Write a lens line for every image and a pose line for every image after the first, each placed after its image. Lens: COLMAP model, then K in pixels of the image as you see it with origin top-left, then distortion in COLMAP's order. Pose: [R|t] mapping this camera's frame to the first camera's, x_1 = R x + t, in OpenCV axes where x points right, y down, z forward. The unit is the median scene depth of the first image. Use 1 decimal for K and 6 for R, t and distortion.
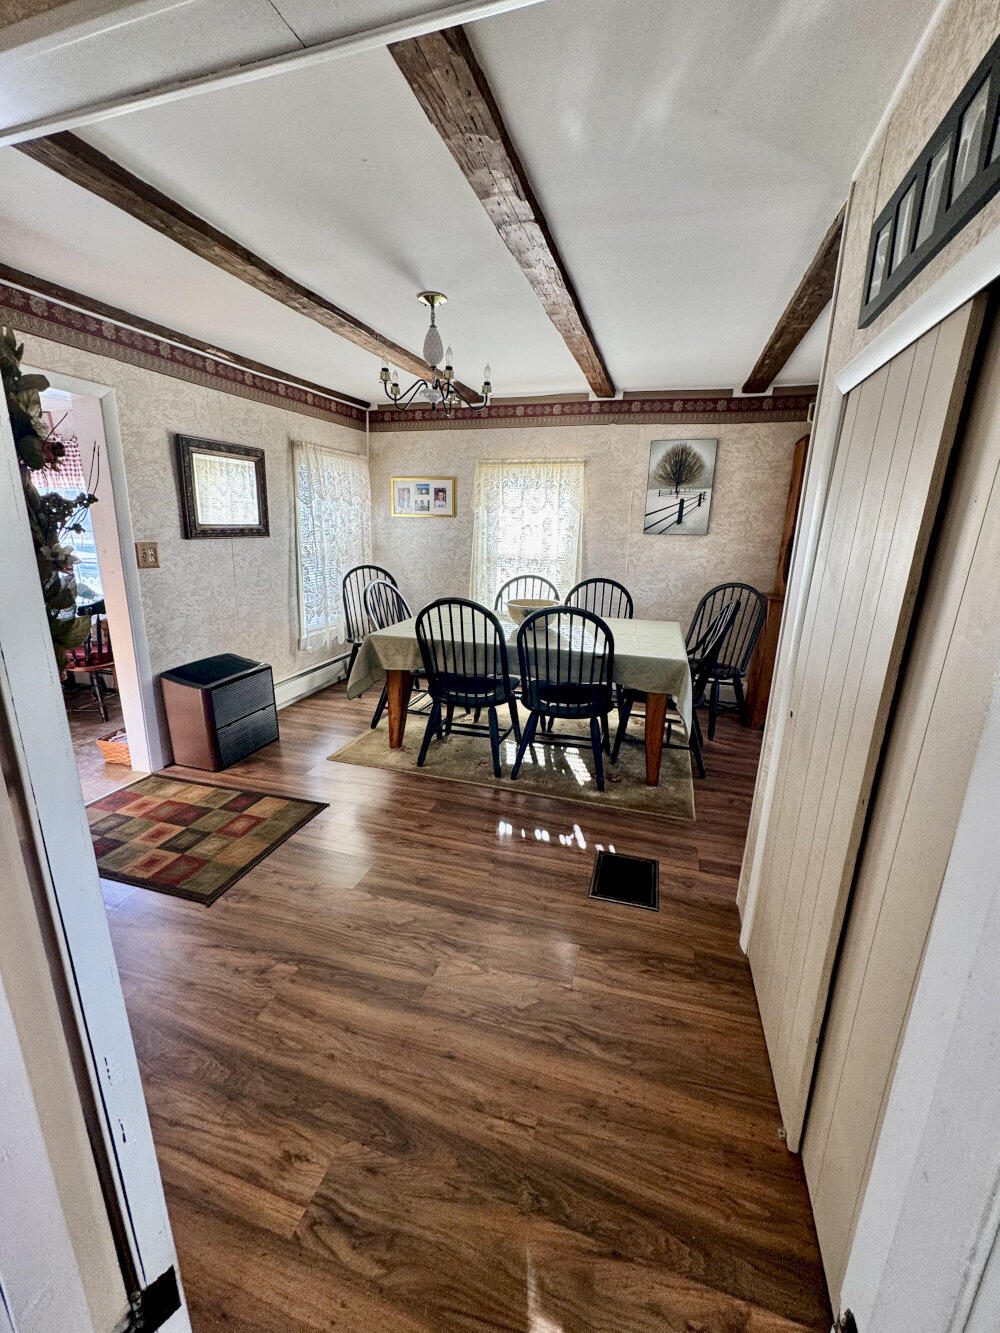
lens RADIAL K [[530.5, 0, 497.5], [0, 530.5, 671.0], [0, 0, 1]] dist [0.002101, 0.000142]
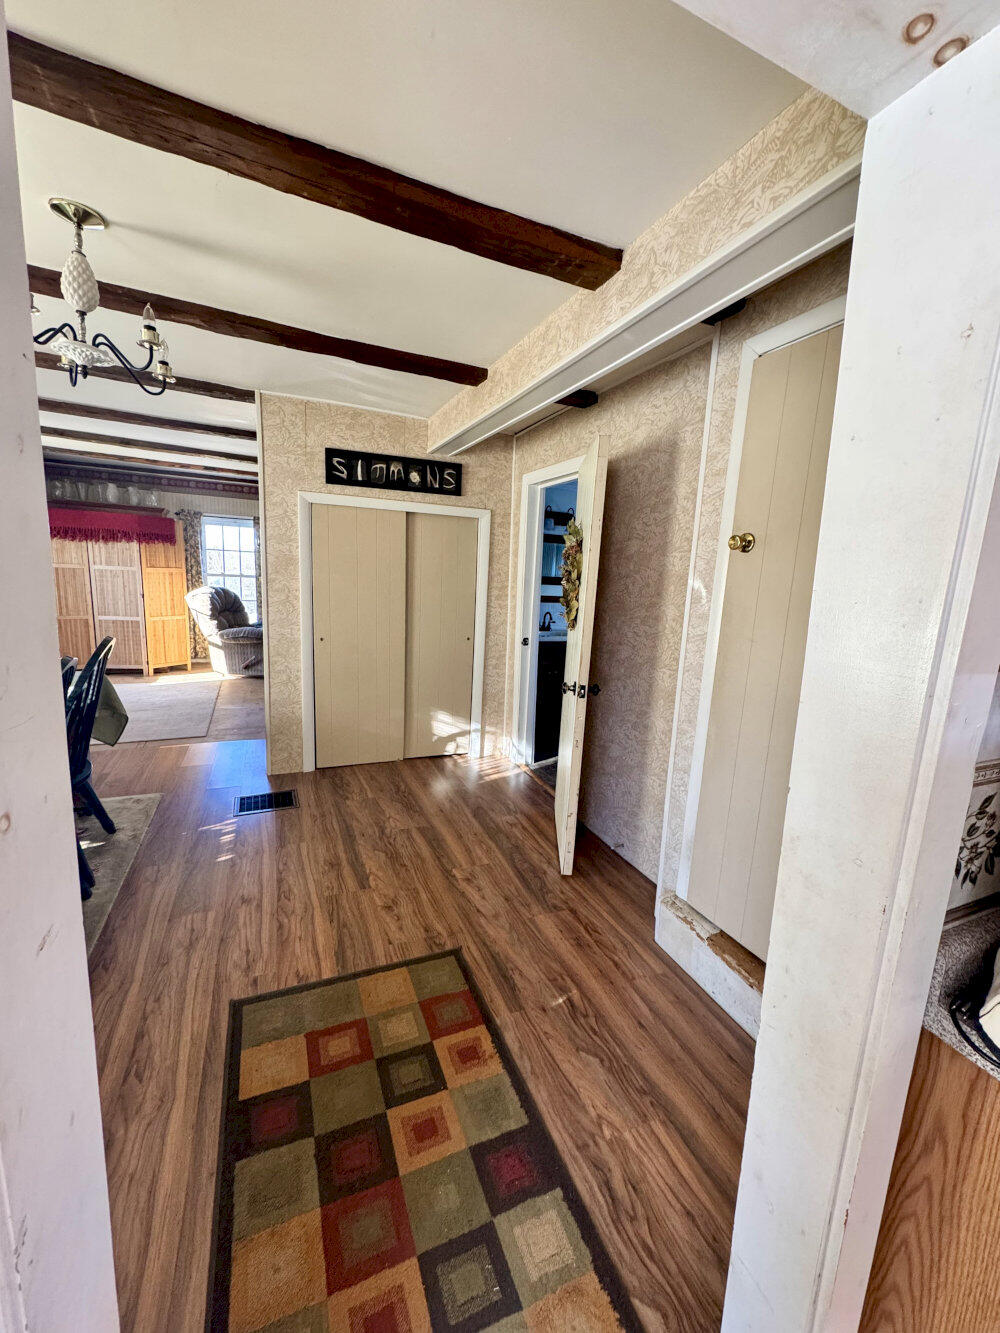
lens RADIAL K [[530.5, 0, 501.8], [0, 530.5, 665.3], [0, 0, 1]] dist [0.002101, 0.000142]
pose [[-0.659870, -0.179775, 0.729556, -1.013265], [0.131230, 0.928458, 0.347483, -0.314820], [-0.739831, 0.325034, -0.589070, 1.121579]]
